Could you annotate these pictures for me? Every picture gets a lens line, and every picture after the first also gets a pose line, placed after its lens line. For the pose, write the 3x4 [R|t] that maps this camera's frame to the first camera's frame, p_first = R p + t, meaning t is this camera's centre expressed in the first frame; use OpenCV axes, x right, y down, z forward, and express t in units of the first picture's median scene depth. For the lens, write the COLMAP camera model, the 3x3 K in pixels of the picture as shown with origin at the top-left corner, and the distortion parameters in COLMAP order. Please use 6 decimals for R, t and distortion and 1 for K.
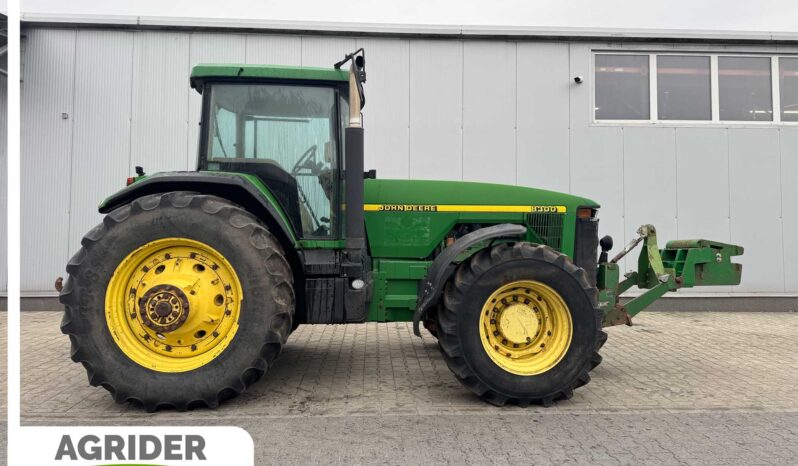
lens RADIAL K [[562.9, 0, 403.5], [0, 562.9, 210.5], [0, 0, 1]] dist [0.138365, -0.262244]
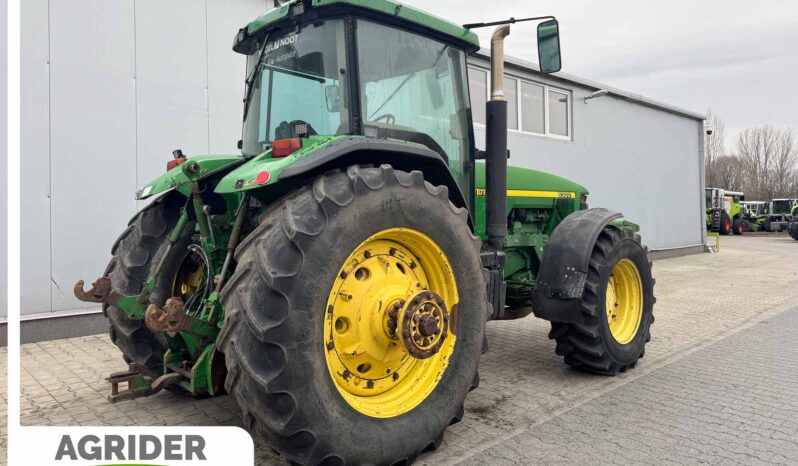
lens RADIAL K [[562.9, 0, 403.5], [0, 562.9, 210.5], [0, 0, 1]] dist [0.138365, -0.262244]
pose [[0.753971, -0.005954, 0.656880, -0.840768], [-0.006399, 0.999845, 0.016408, 0.013680], [-0.656876, -0.016575, 0.753816, 0.444644]]
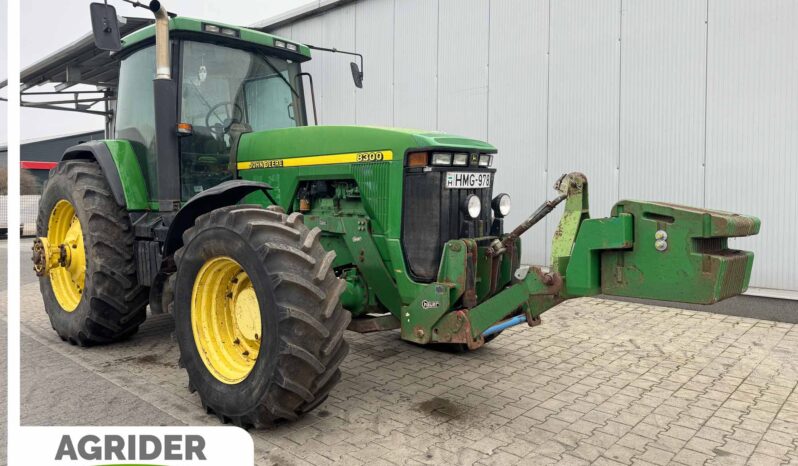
lens RADIAL K [[562.9, 0, 403.5], [0, 562.9, 210.5], [0, 0, 1]] dist [0.138365, -0.262244]
pose [[0.699777, 0.010921, -0.714278, 0.902765], [0.035440, 0.998121, 0.049981, 0.035157], [0.713482, -0.060289, 0.698075, 0.653037]]
